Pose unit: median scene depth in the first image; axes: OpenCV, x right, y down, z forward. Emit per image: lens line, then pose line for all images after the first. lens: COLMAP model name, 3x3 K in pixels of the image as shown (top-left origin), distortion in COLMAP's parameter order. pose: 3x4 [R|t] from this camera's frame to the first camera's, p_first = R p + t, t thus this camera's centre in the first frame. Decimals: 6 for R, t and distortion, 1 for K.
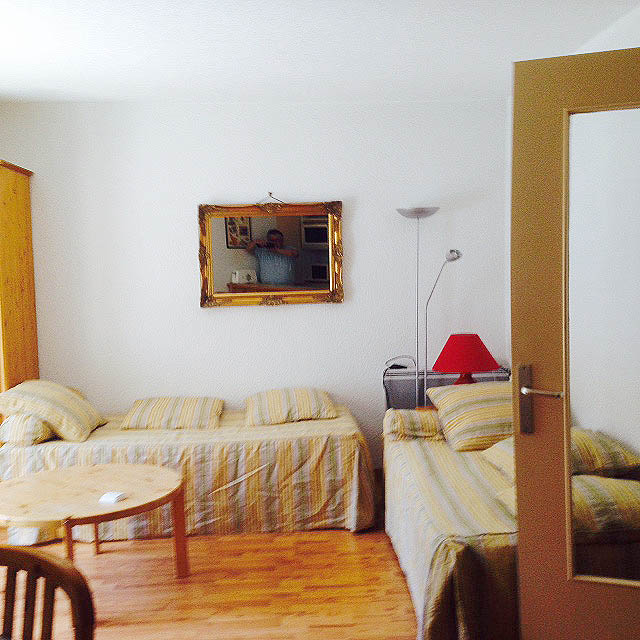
lens RADIAL K [[798.7, 0, 320.0], [0, 798.7, 320.0], [0, 0, 1]] dist [0.129477, -0.035821]
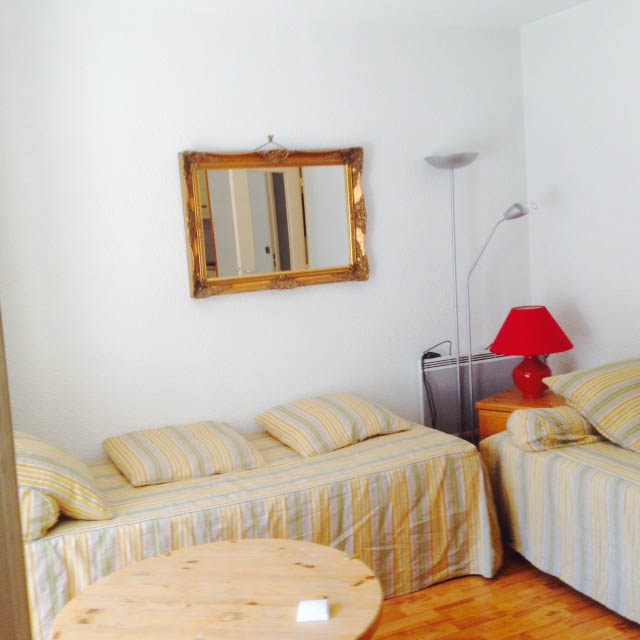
lens RADIAL K [[798.7, 0, 320.0], [0, 798.7, 320.0], [0, 0, 1]] dist [0.129477, -0.035821]
pose [[0.931323, -0.078187, 0.355704, -0.350591], [0.074143, 0.996934, 0.025008, -0.006544], [-0.356569, 0.003082, 0.934264, 0.348580]]
